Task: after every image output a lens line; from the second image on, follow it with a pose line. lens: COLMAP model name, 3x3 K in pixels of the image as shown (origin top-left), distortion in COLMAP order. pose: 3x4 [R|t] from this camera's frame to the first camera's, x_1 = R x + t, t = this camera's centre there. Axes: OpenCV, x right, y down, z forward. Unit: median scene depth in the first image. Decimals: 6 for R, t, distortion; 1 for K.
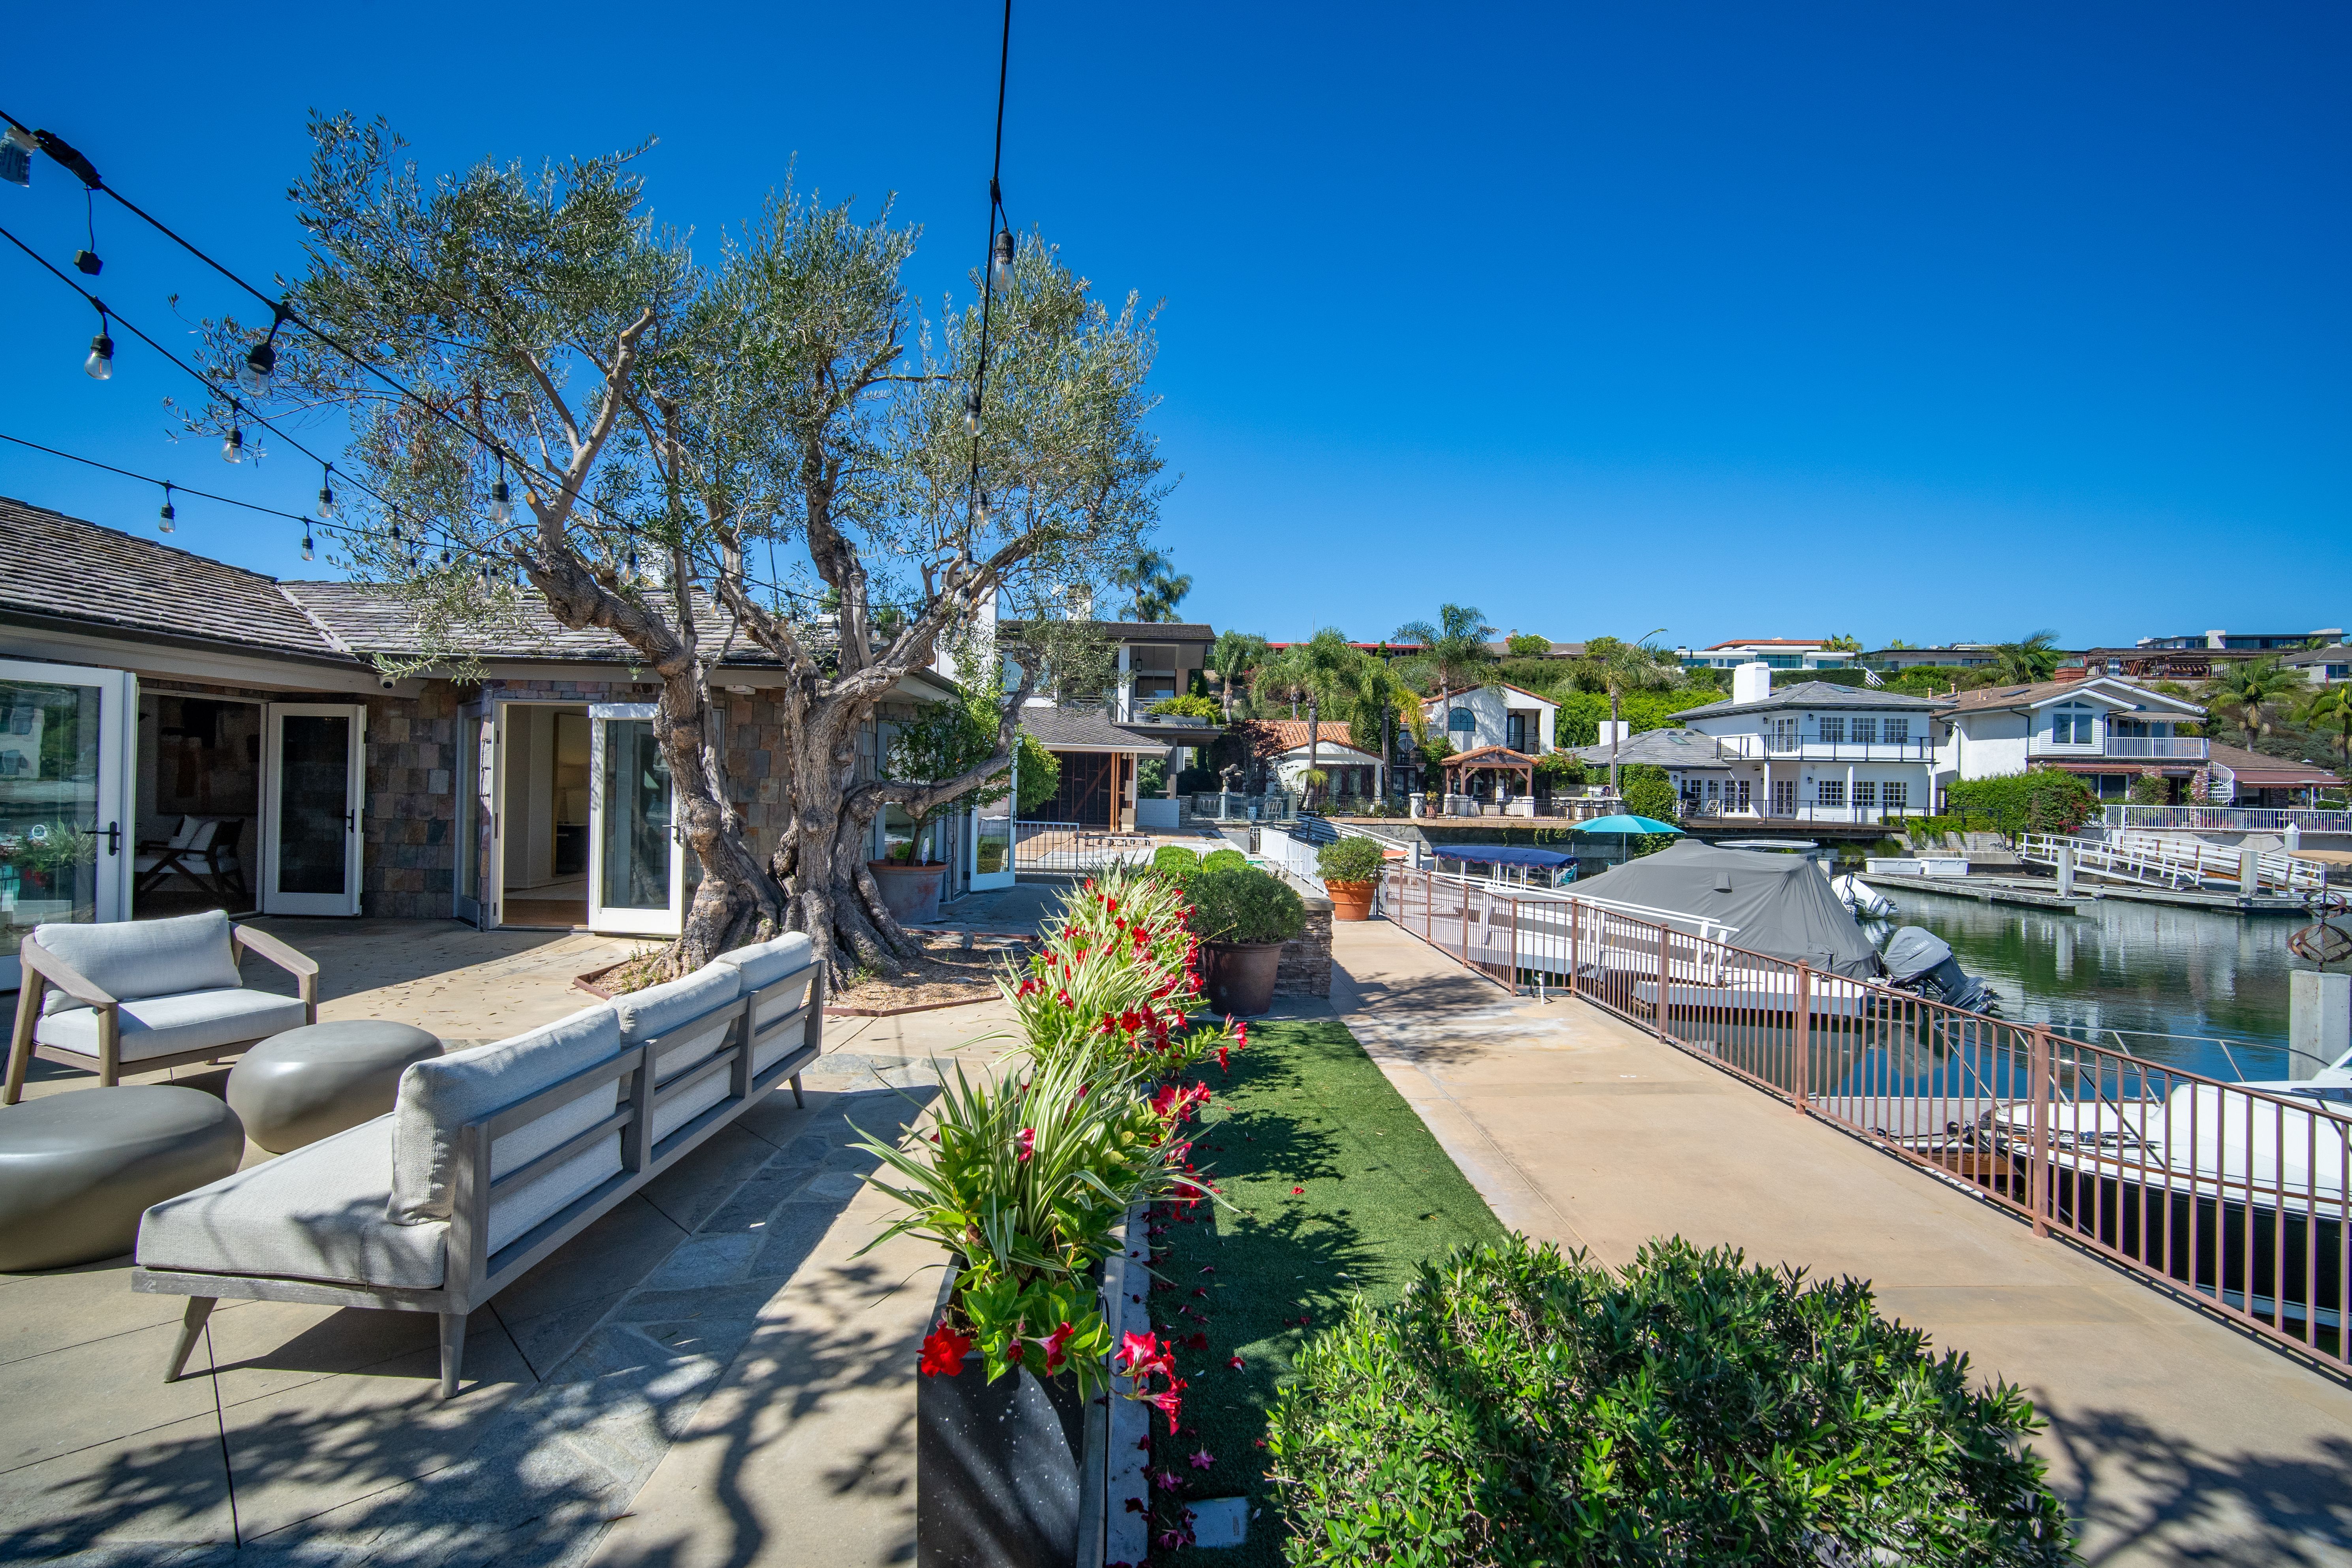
lens RADIAL K [[1026.5, 0, 1163.6], [0, 1026.5, 781.6], [0, 0, 1]] dist [-0.020398, 0.006693]
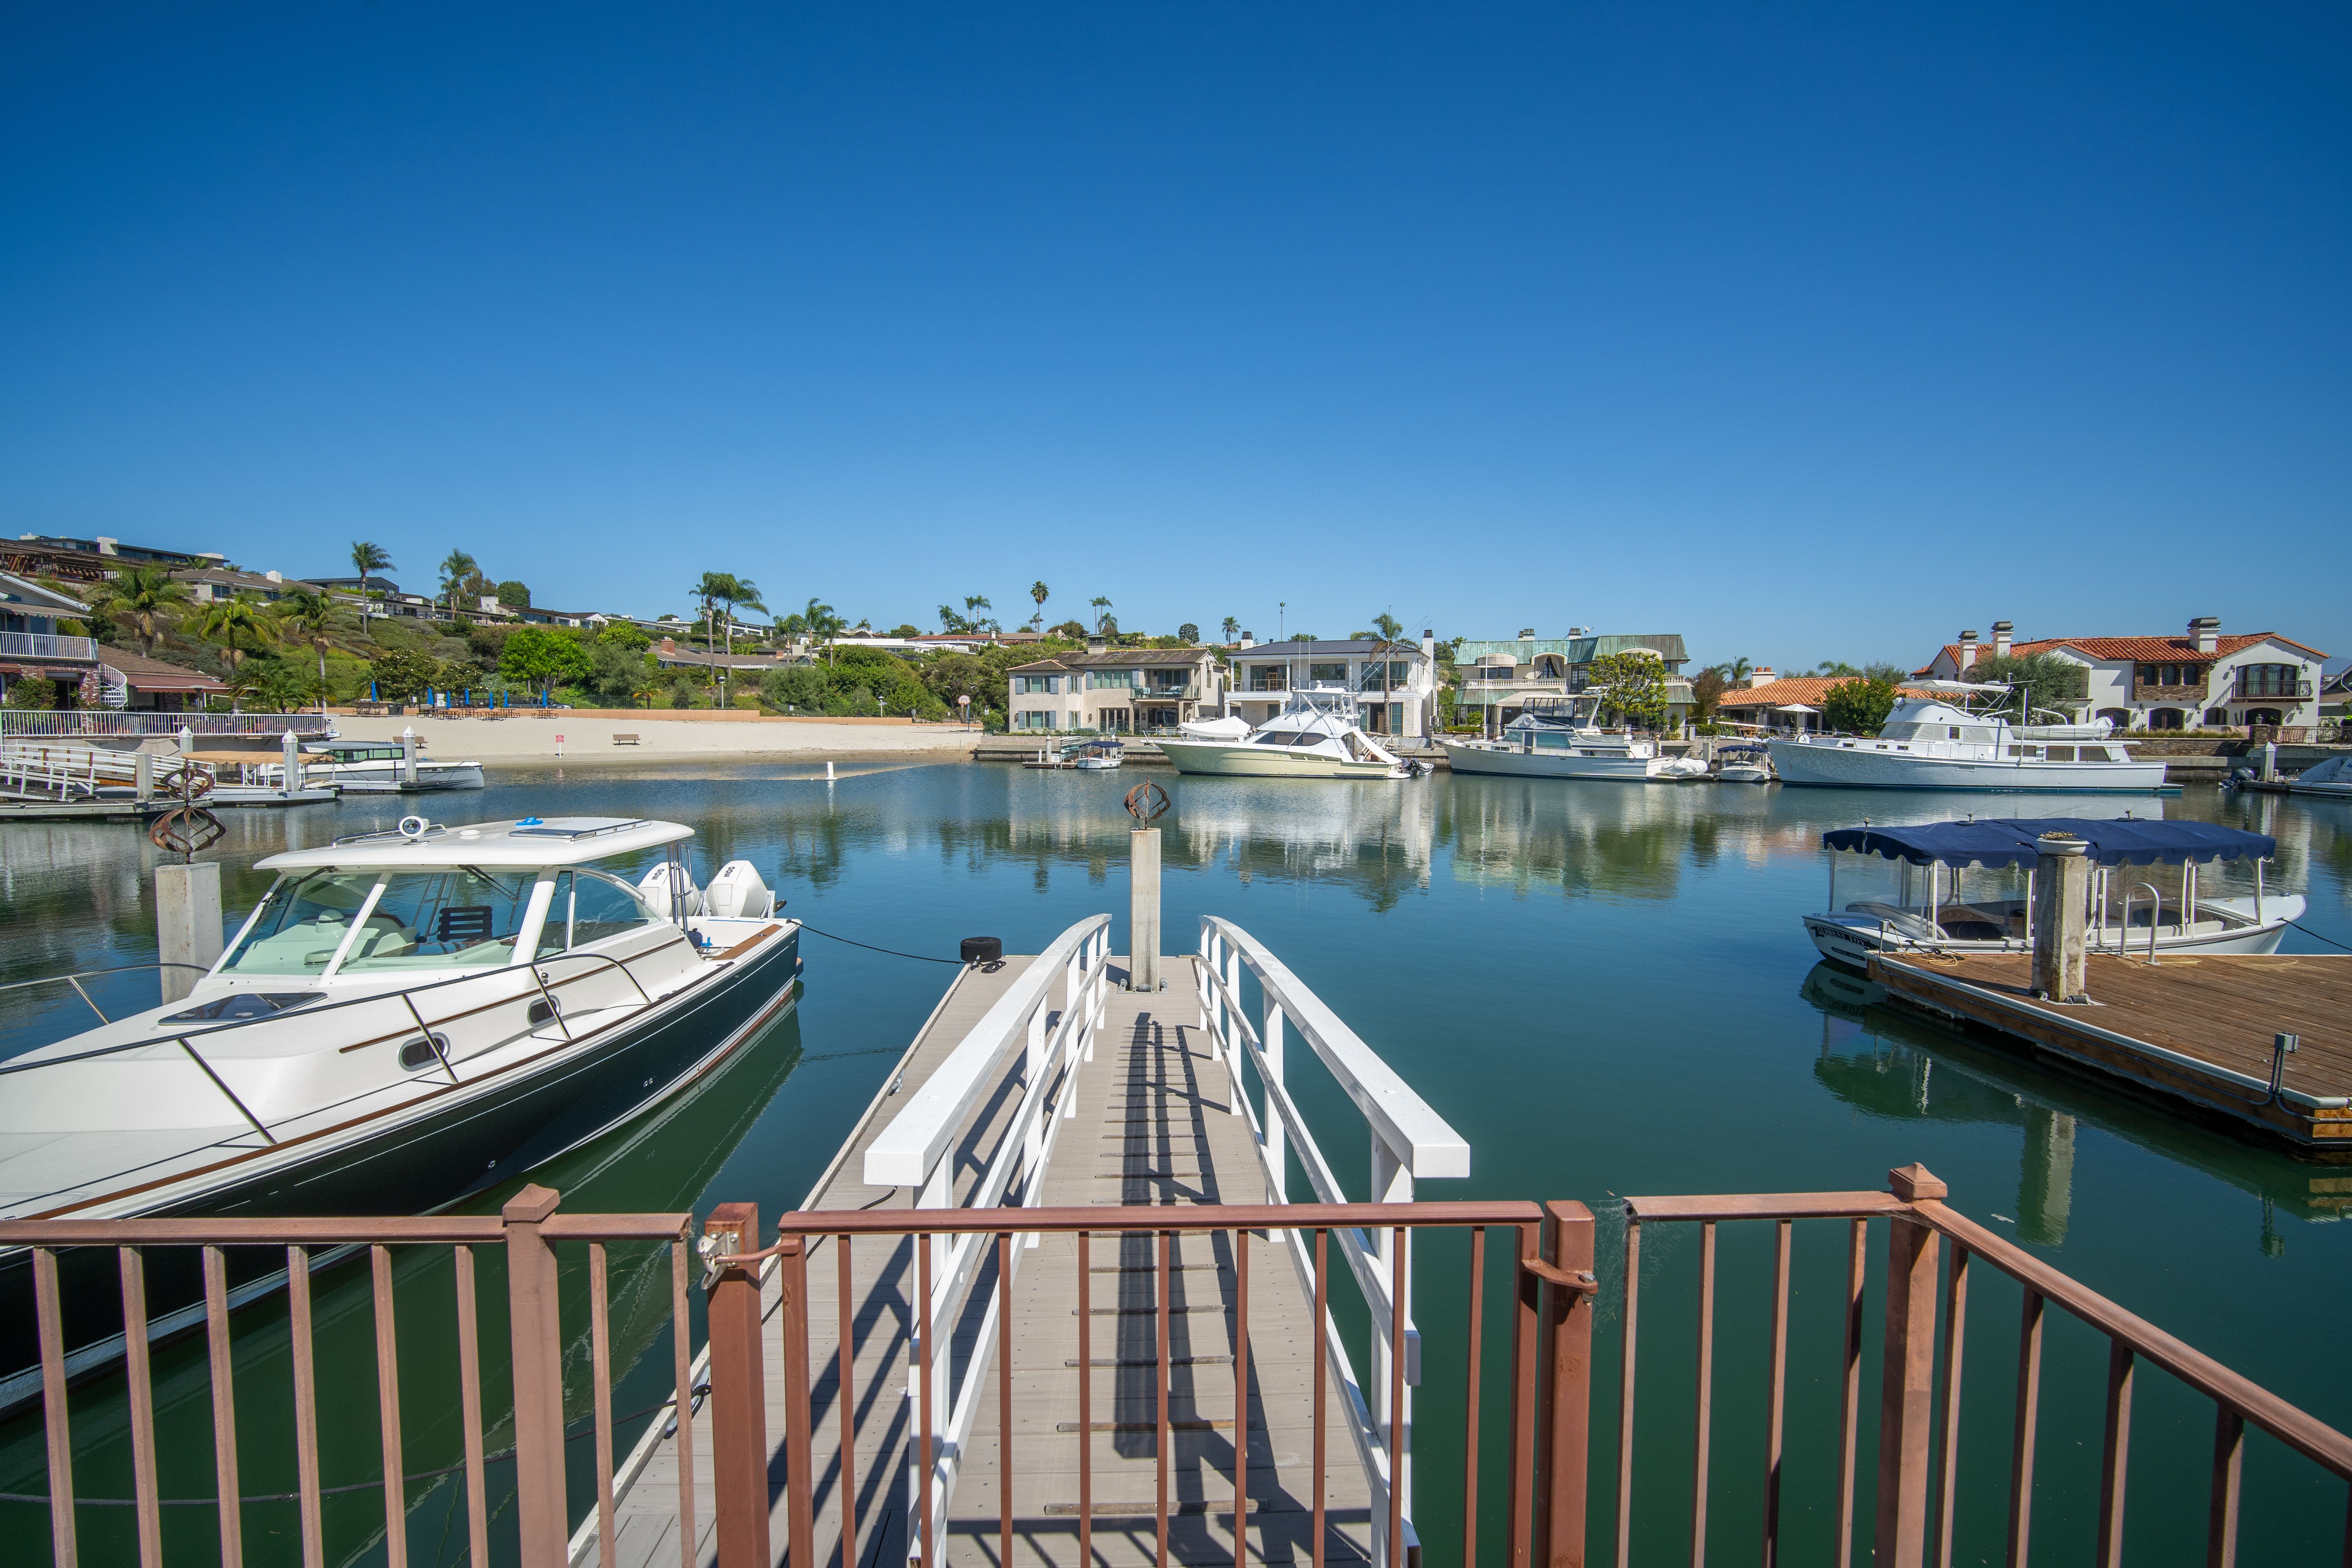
lens RADIAL K [[1023.1, 0, 1168.0], [0, 1023.1, 780.9], [0, 0, 1]] dist [-0.013918, 0.005105]
pose [[-0.033732, -0.074981, 0.996614, 0.302788], [-0.008332, 0.997168, 0.074741, 0.053007], [-0.999396, -0.005782, -0.034261, 0.230846]]
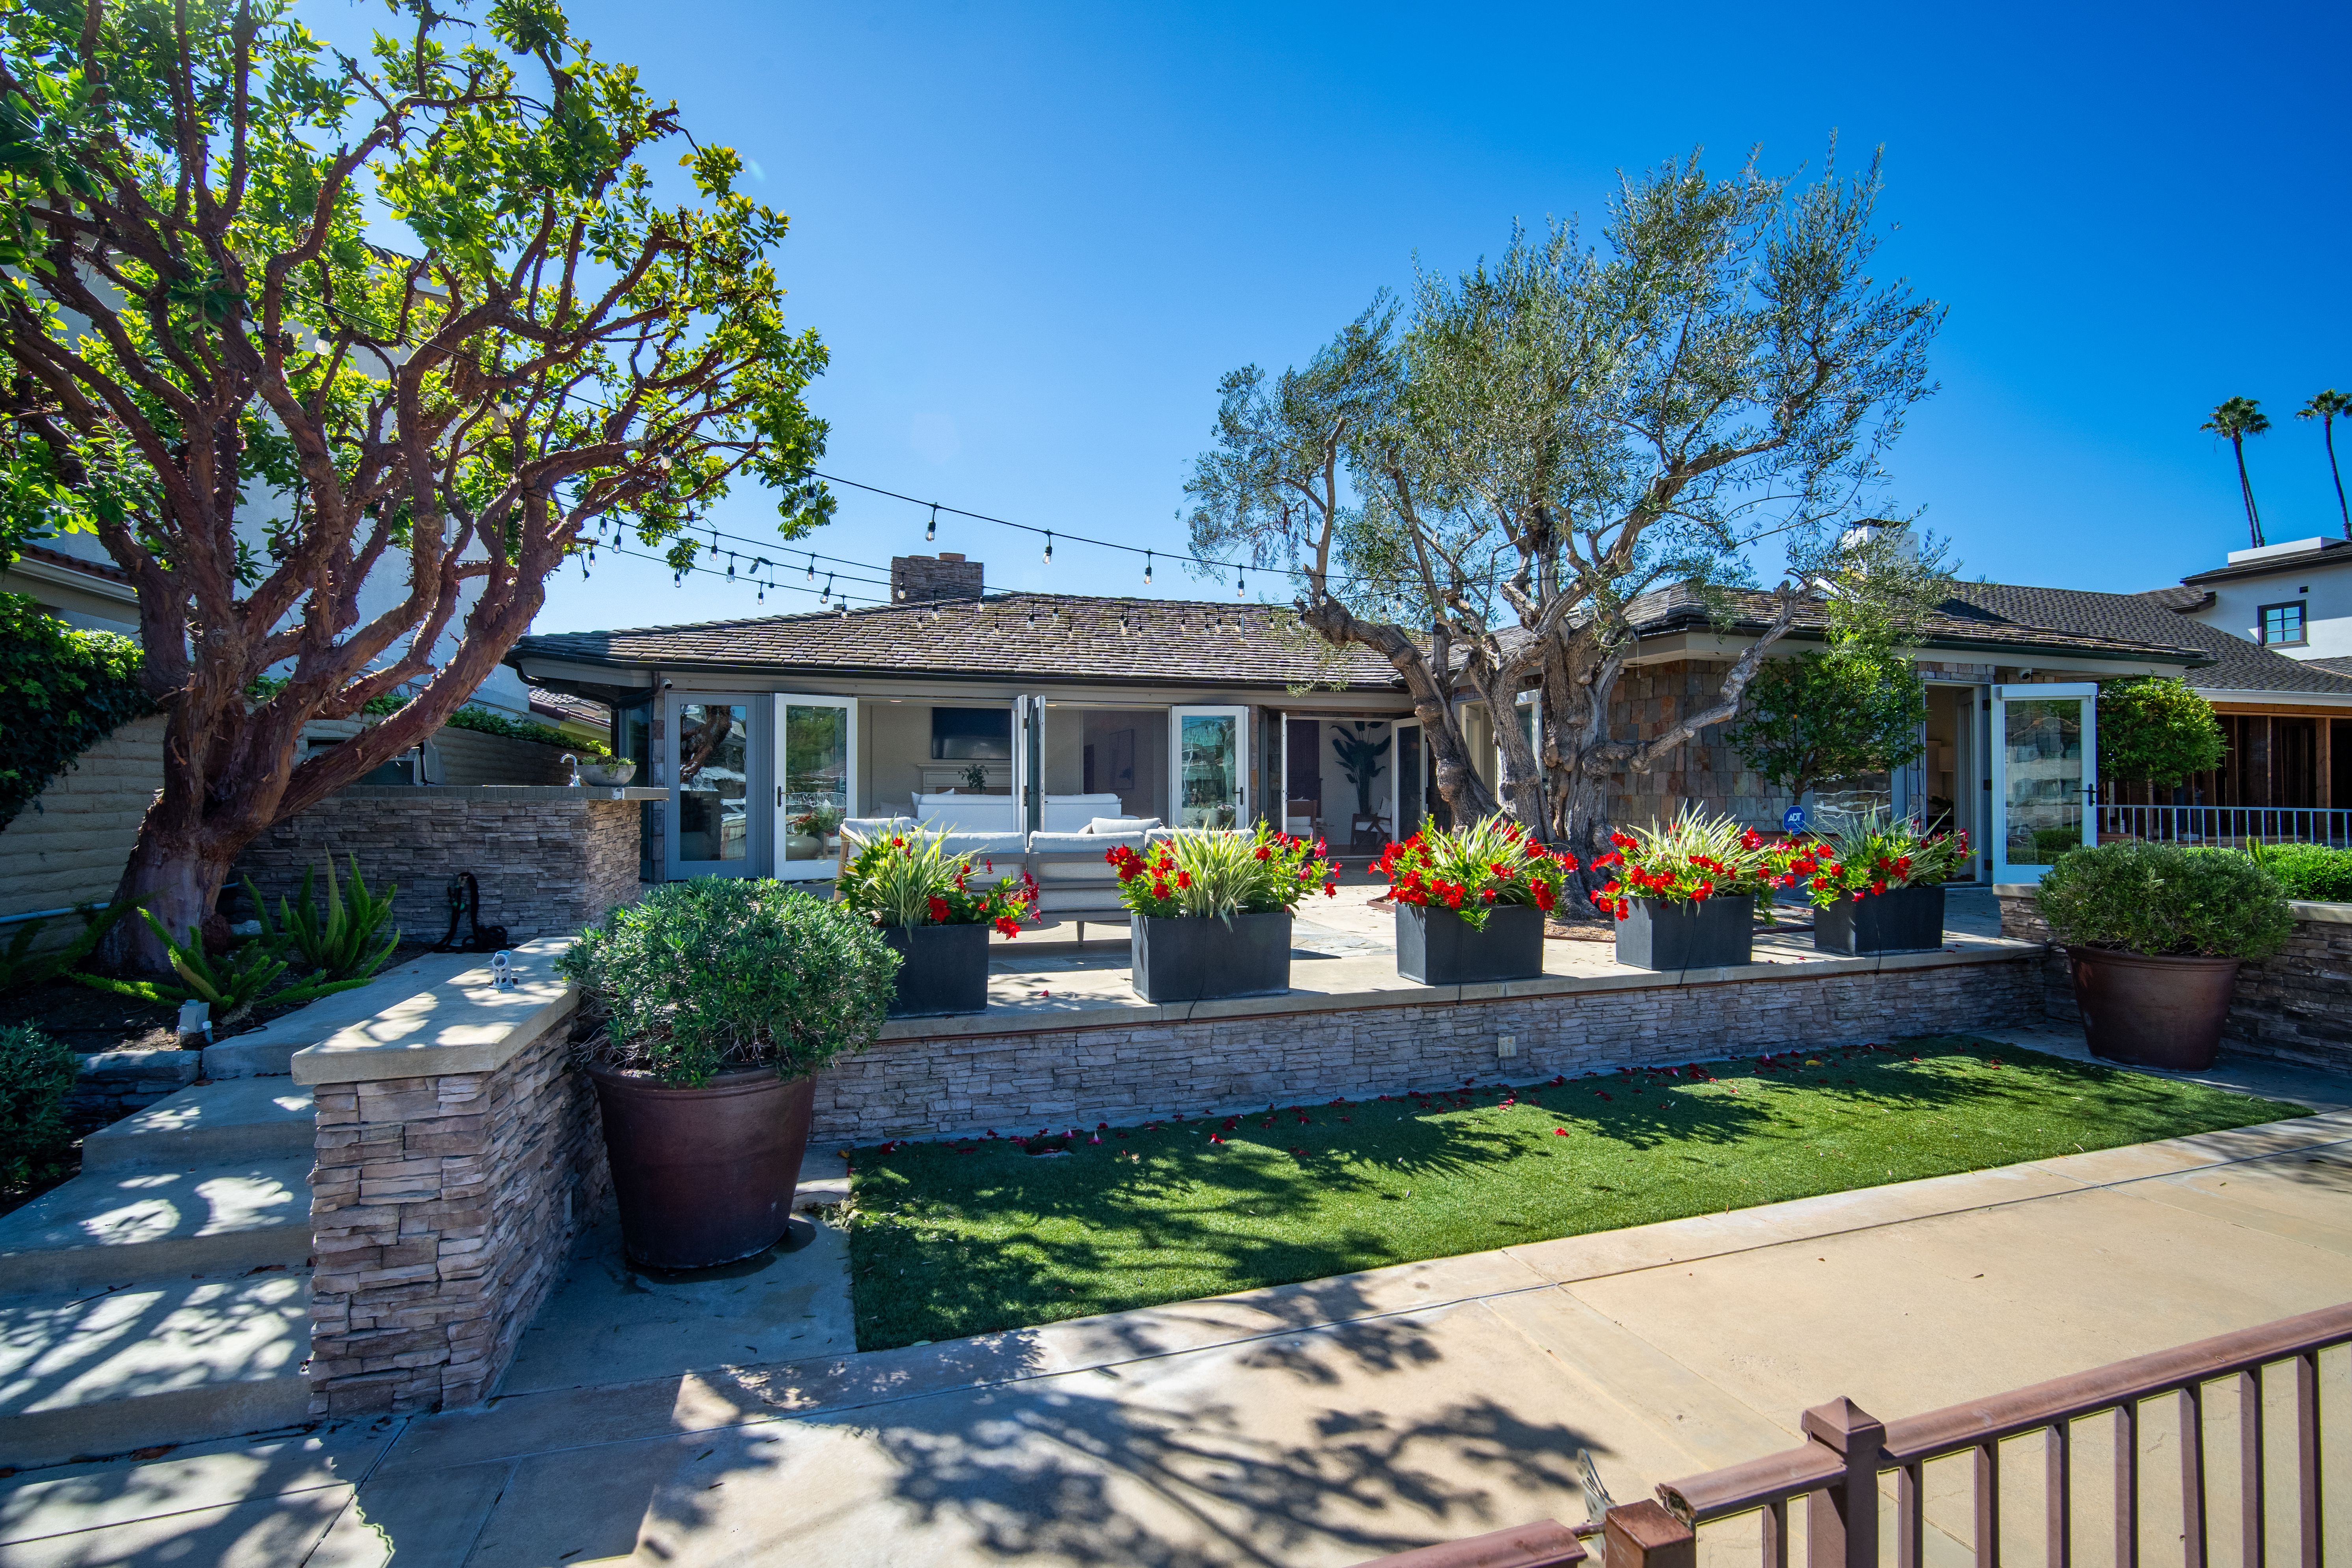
lens RADIAL K [[1015.0, 0, 1171.7], [0, 1015.0, 792.8], [0, 0, 1]] dist [-0.004125, -0.000086]
pose [[0.304000, -0.021192, -0.952436, 0.524714], [0.011607, 0.999761, -0.018540, 0.060739], [0.952601, -0.005419, 0.304173, 0.224138]]
